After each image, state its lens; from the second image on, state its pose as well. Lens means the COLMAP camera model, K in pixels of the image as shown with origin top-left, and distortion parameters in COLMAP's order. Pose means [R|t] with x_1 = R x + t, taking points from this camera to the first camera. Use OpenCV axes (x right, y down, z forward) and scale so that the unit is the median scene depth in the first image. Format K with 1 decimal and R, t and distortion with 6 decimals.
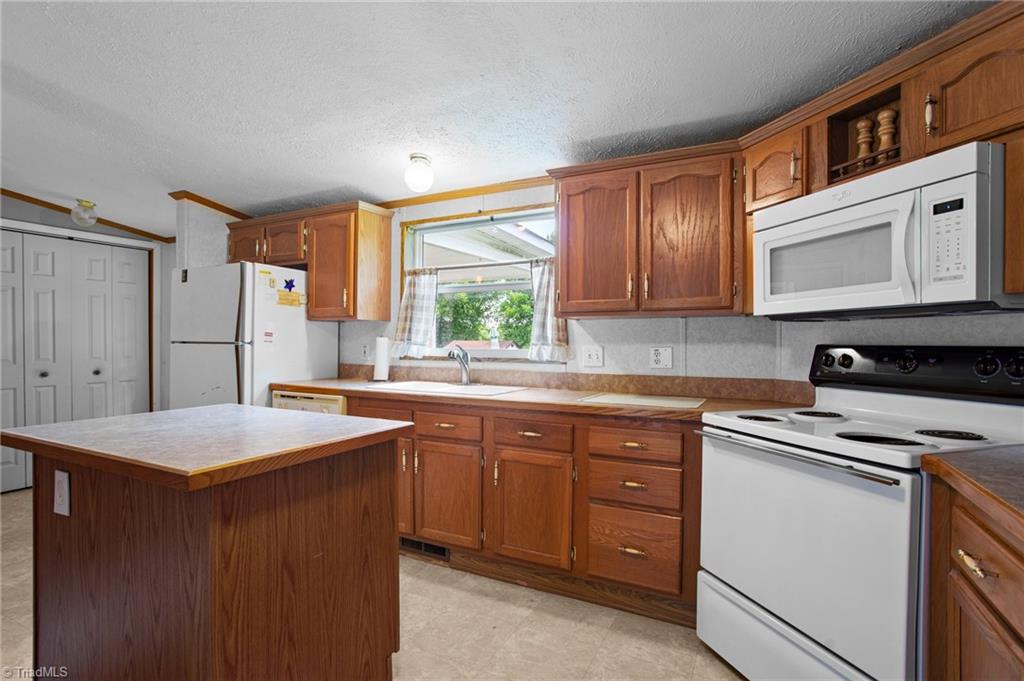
lens RADIAL K [[513.7, 0, 487.0], [0, 513.7, 355.1], [0, 0, 1]] dist [-0.043798, 0.042568]
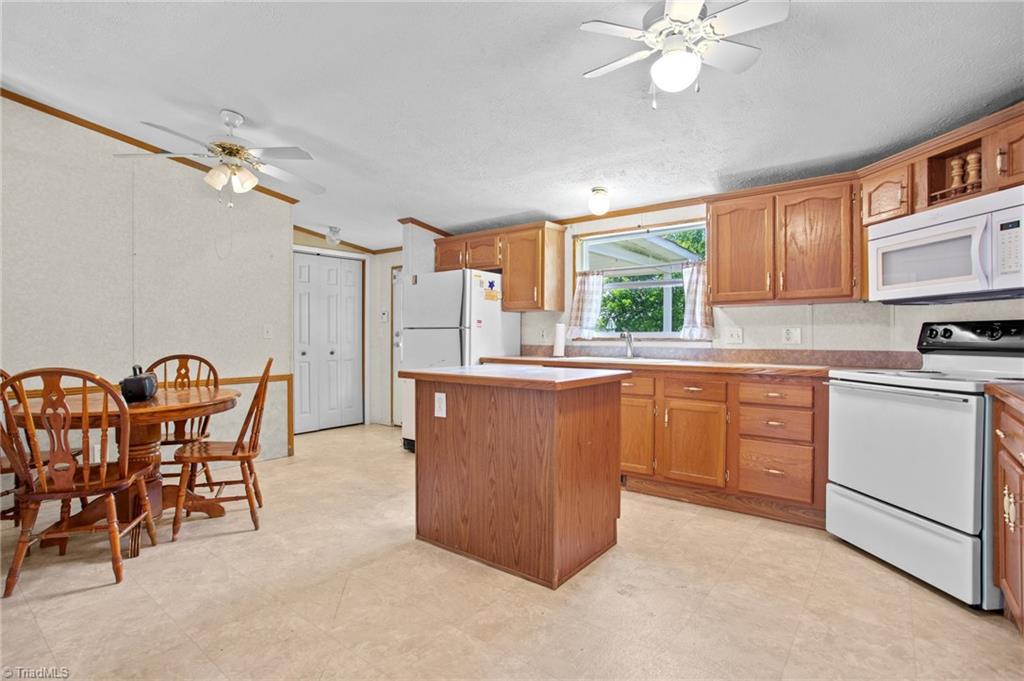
lens RADIAL K [[505.7, 0, 498.4], [0, 505.7, 344.0], [0, 0, 1]] dist [-0.042733, 0.037025]
pose [[0.985473, -0.001084, -0.169830, -0.197964], [-0.000977, 0.999927, -0.012052, 0.047013], [0.169831, 0.012043, 0.985400, -0.421238]]
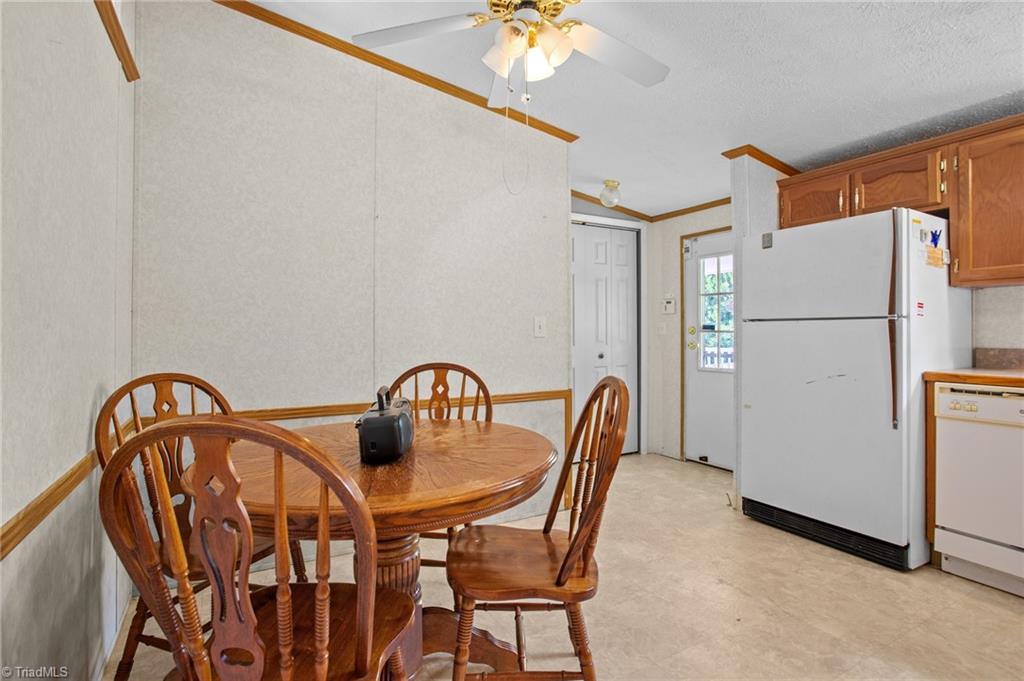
lens RADIAL K [[509.3, 0, 511.0], [0, 509.3, 337.5], [0, 0, 1]] dist [-0.000564, 0.000209]
pose [[0.862461, -0.003016, -0.506114, -0.748229], [-0.007265, 0.999805, -0.018339, 0.030383], [0.506071, 0.019494, 0.862271, 0.096448]]
